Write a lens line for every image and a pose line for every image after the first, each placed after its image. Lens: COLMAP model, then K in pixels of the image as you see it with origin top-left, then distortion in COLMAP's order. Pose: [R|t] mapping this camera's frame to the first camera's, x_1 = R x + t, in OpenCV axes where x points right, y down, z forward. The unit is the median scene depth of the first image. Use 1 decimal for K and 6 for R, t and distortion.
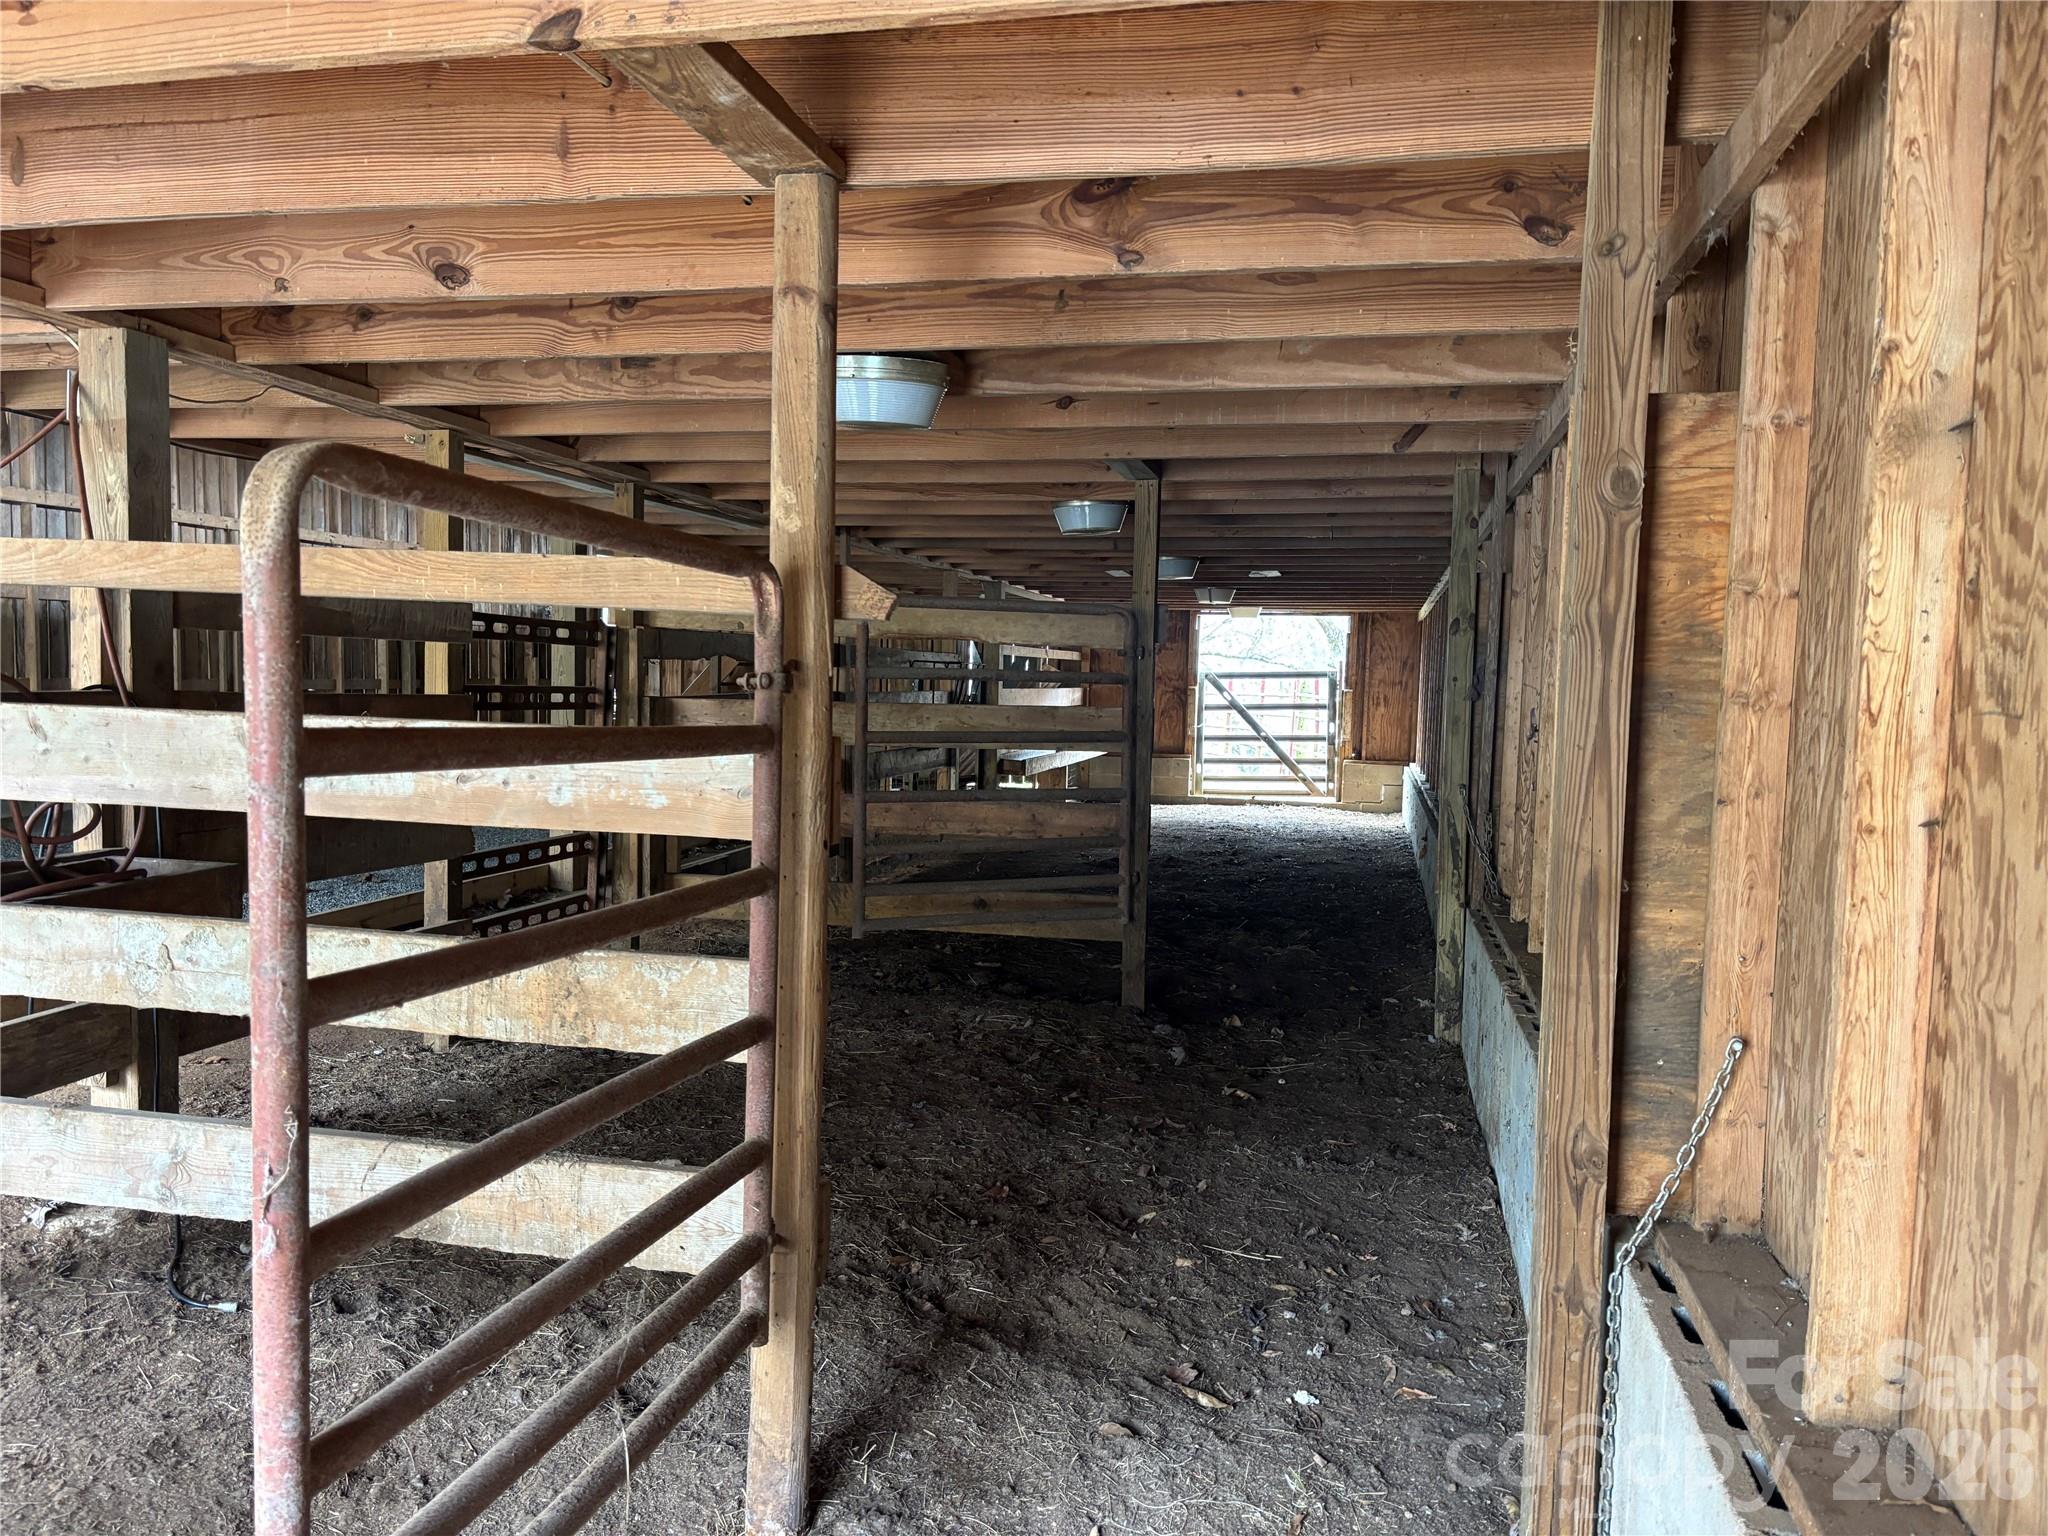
lens RADIAL K [[1536.8, 0, 1030.4], [0, 1536.8, 769.1], [0, 0, 1]] dist [0.047831, -0.048821]
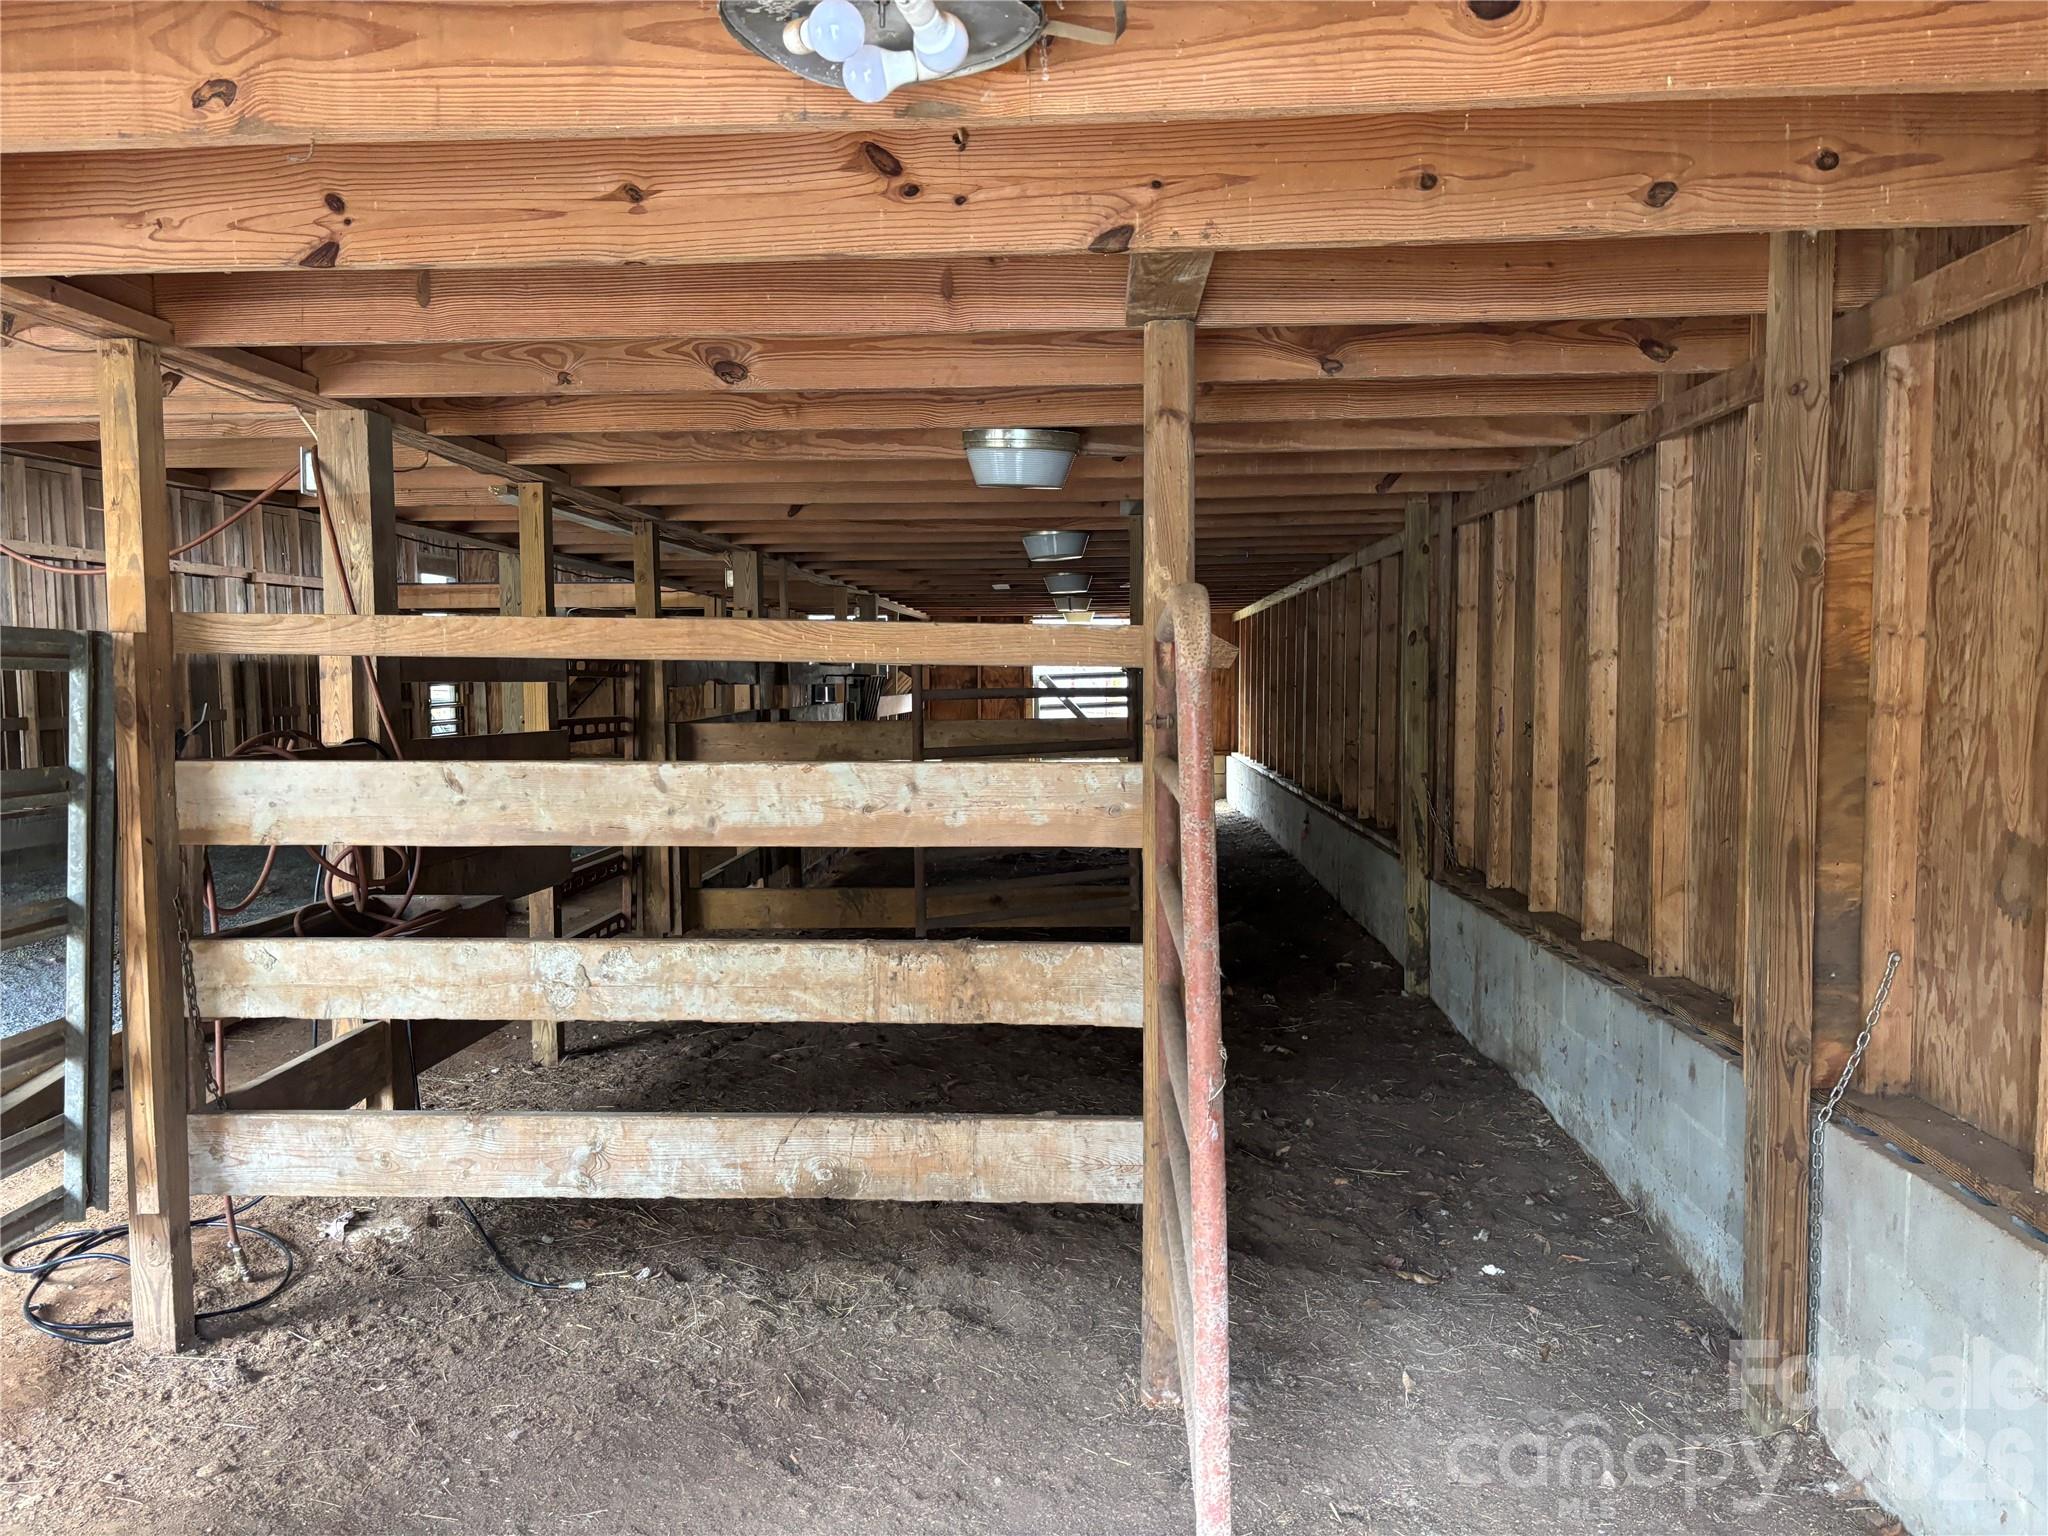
lens RADIAL K [[1536.8, 0, 1026.3], [0, 1536.8, 758.5], [0, 0, 1]] dist [0.047831, -0.048821]
pose [[0.984546, -0.041141, 0.170223, -0.417875], [0.041959, 0.999119, -0.001208, -0.024521], [-0.170024, 0.008332, 0.985405, -0.188895]]
